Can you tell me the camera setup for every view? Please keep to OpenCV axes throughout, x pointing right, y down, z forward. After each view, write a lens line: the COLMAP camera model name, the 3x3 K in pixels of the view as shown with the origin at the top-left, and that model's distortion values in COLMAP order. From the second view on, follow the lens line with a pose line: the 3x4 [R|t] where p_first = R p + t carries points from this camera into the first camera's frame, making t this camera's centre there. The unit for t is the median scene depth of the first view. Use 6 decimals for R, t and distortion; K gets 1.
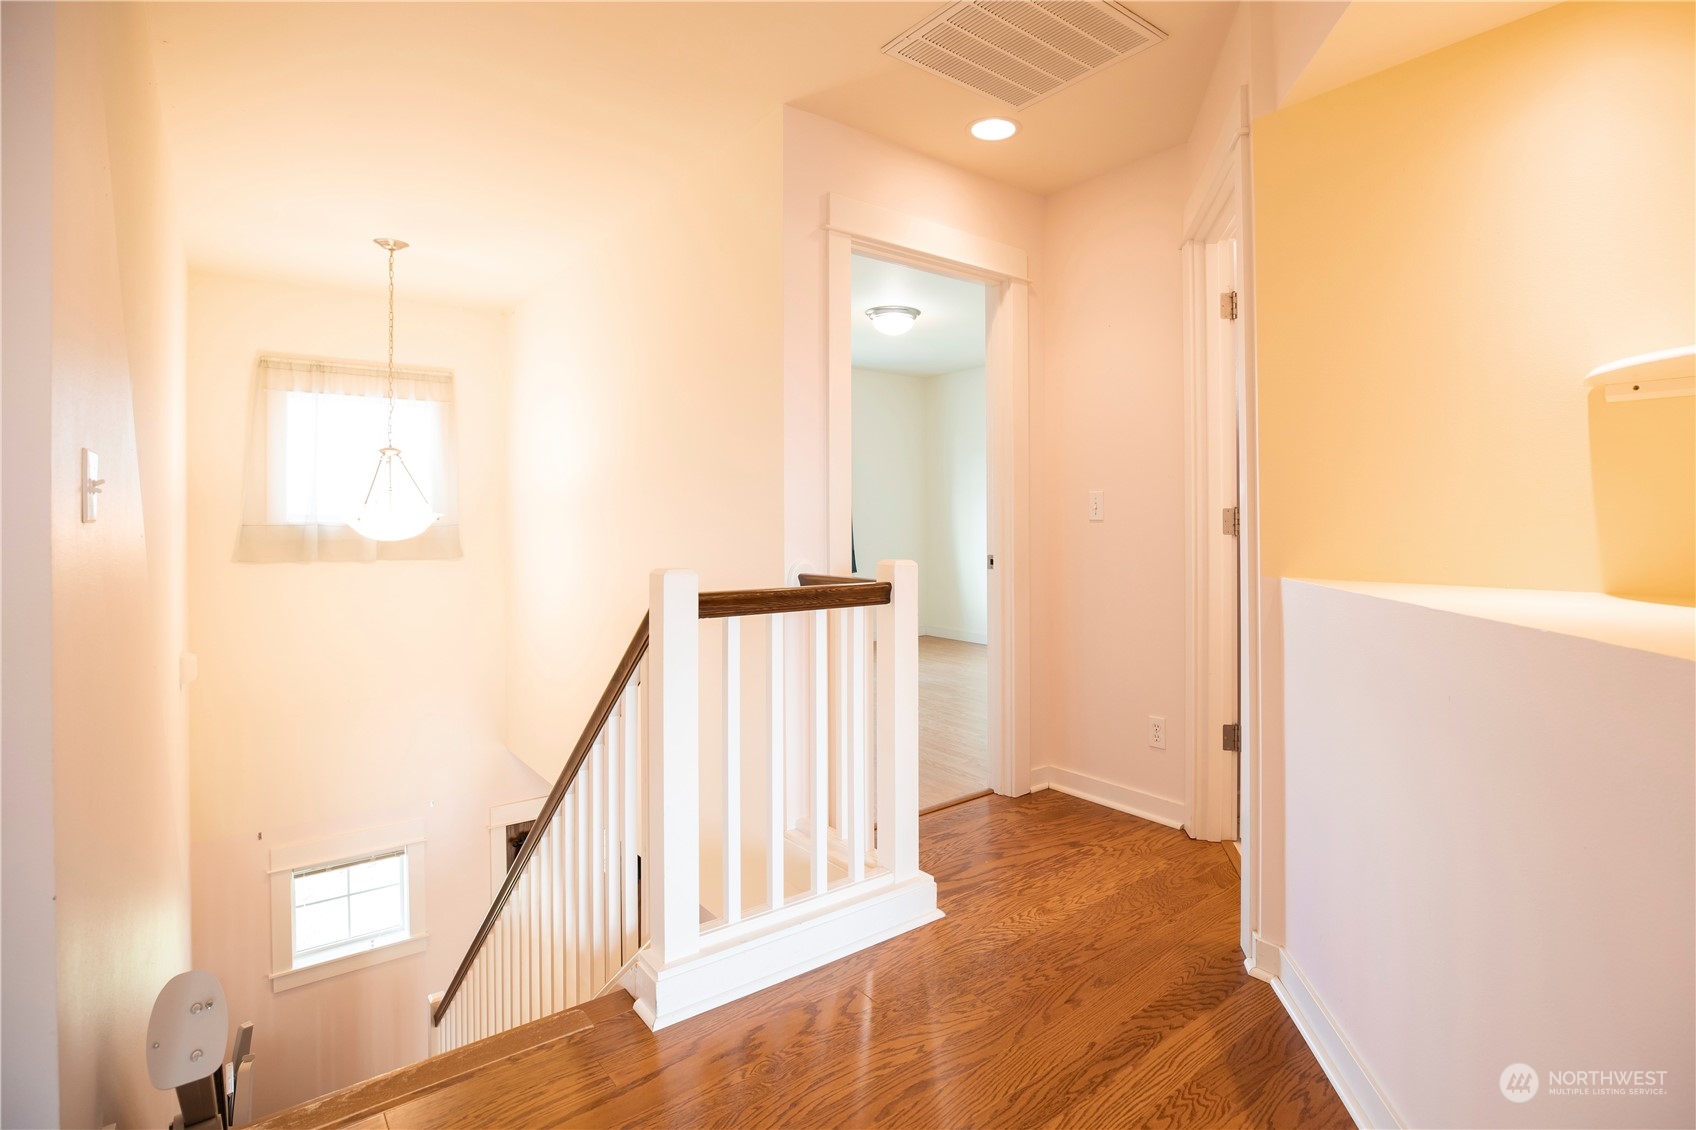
lens RADIAL K [[820.8, 0, 894.9], [0, 820.8, 513.7], [0, 0, 1]] dist [-0.038720, 0.010335]
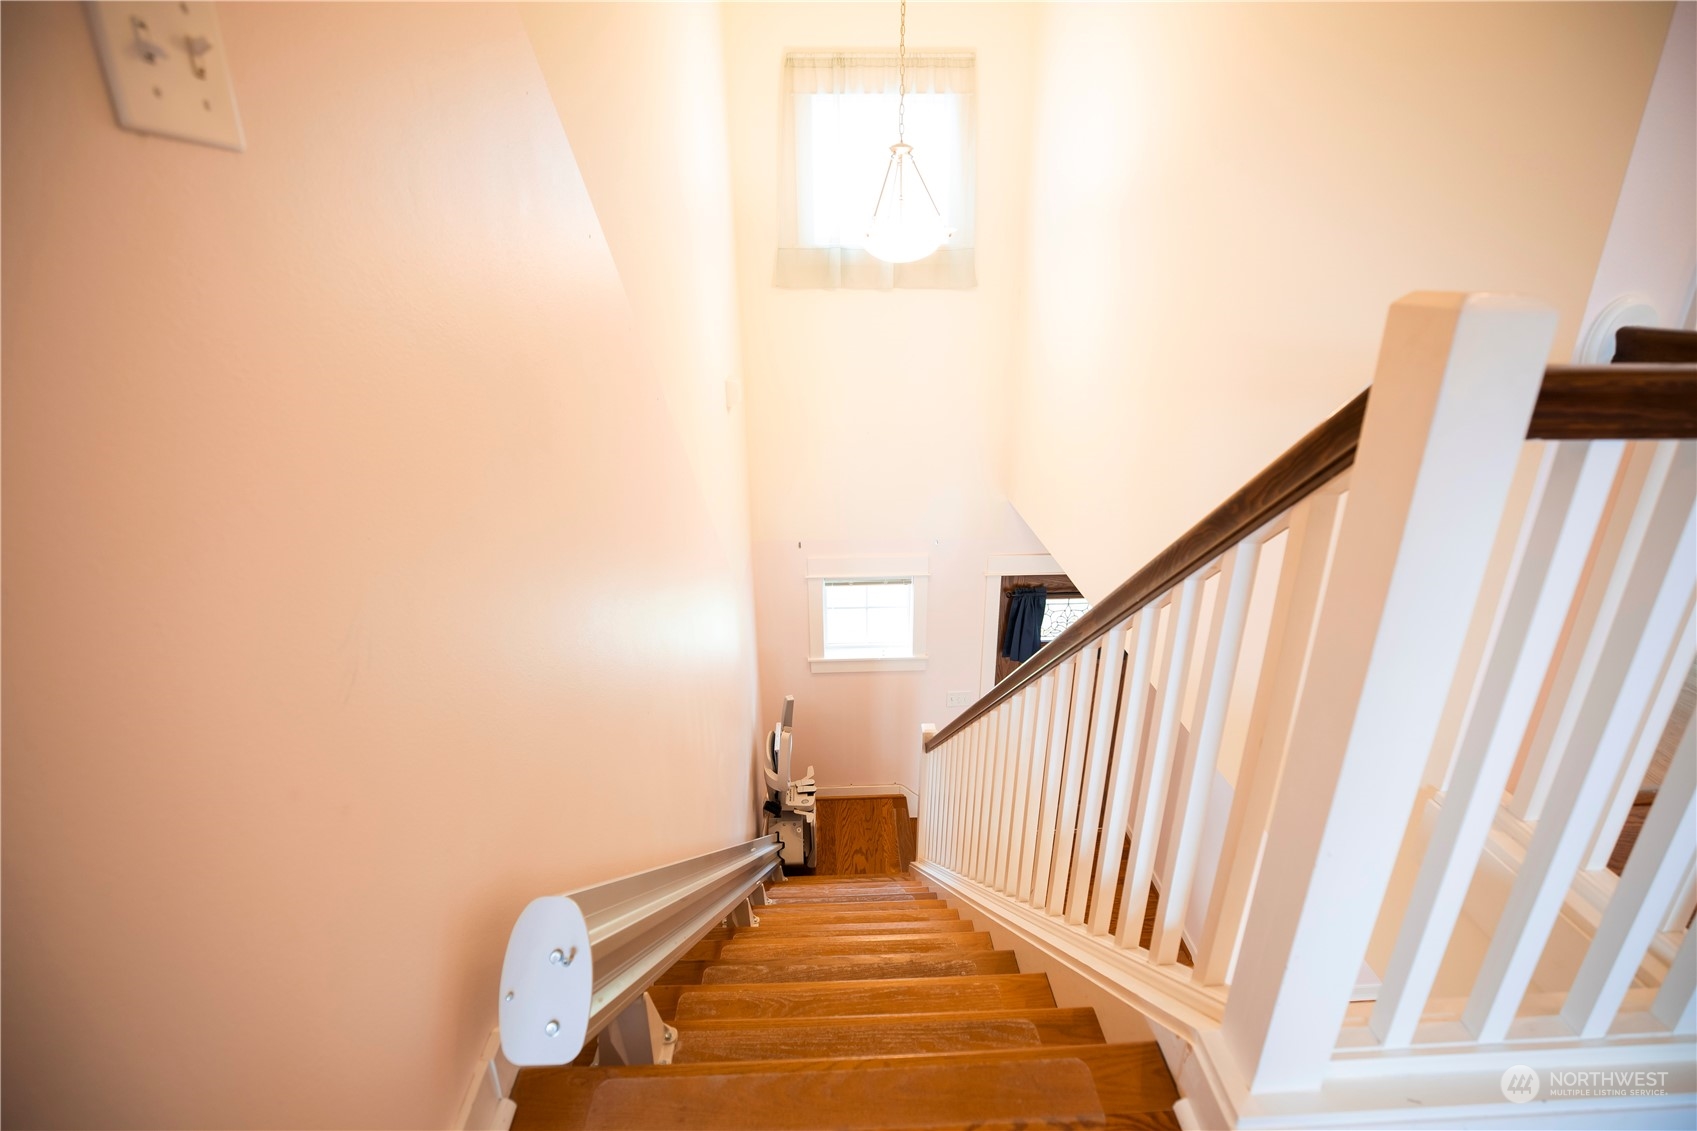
lens RADIAL K [[843.2, 0, 851.1], [0, 843.2, 599.9], [0, 0, 1]] dist [-0.040910, -0.000173]
pose [[0.806261, 0.224143, -0.547451, -0.067730], [0.007469, 0.921506, 0.388292, 0.013047], [0.591513, -0.317153, 0.741300, 0.138300]]
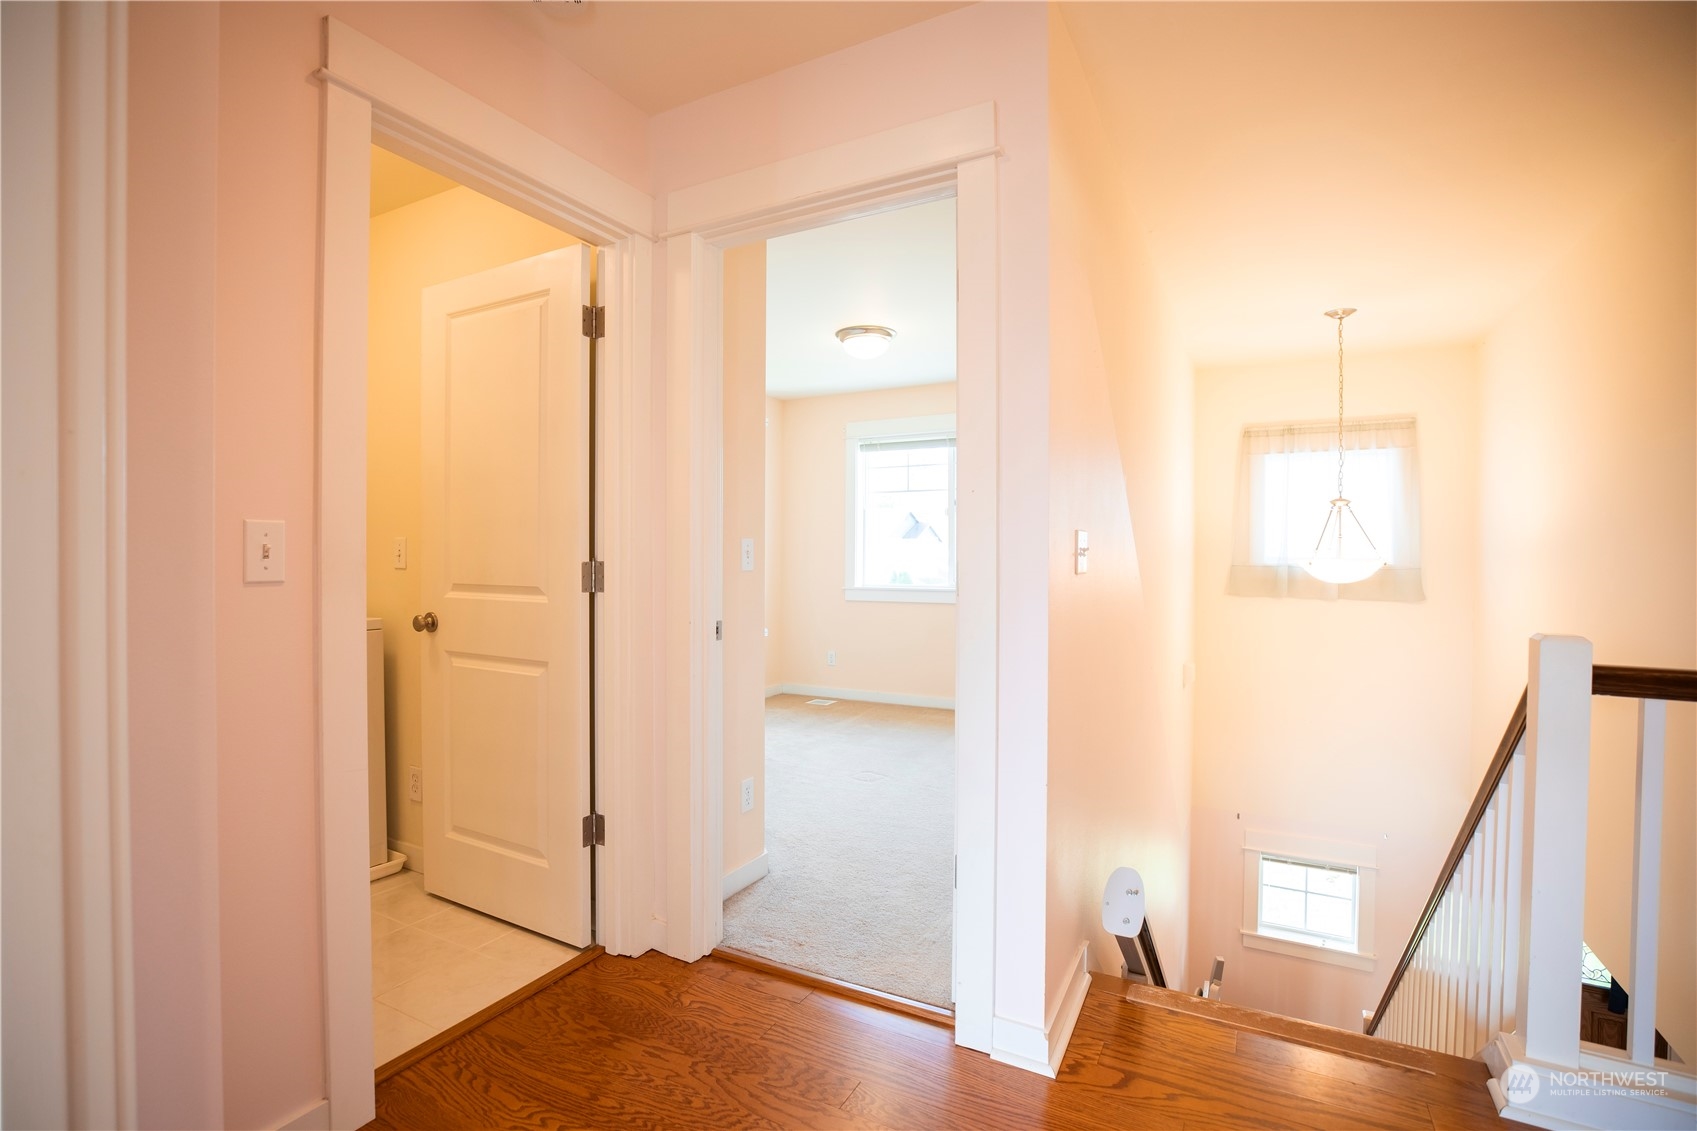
lens RADIAL K [[770.7, 0, 852.3], [0, 770.7, 562.3], [0, 0, 1]] dist [-0.038671, 0.007184]
pose [[0.393770, 0.014380, -0.919096, 0.048864], [-0.002763, 0.999892, 0.014460, -0.006206], [0.919205, -0.003155, 0.393767, -0.012407]]
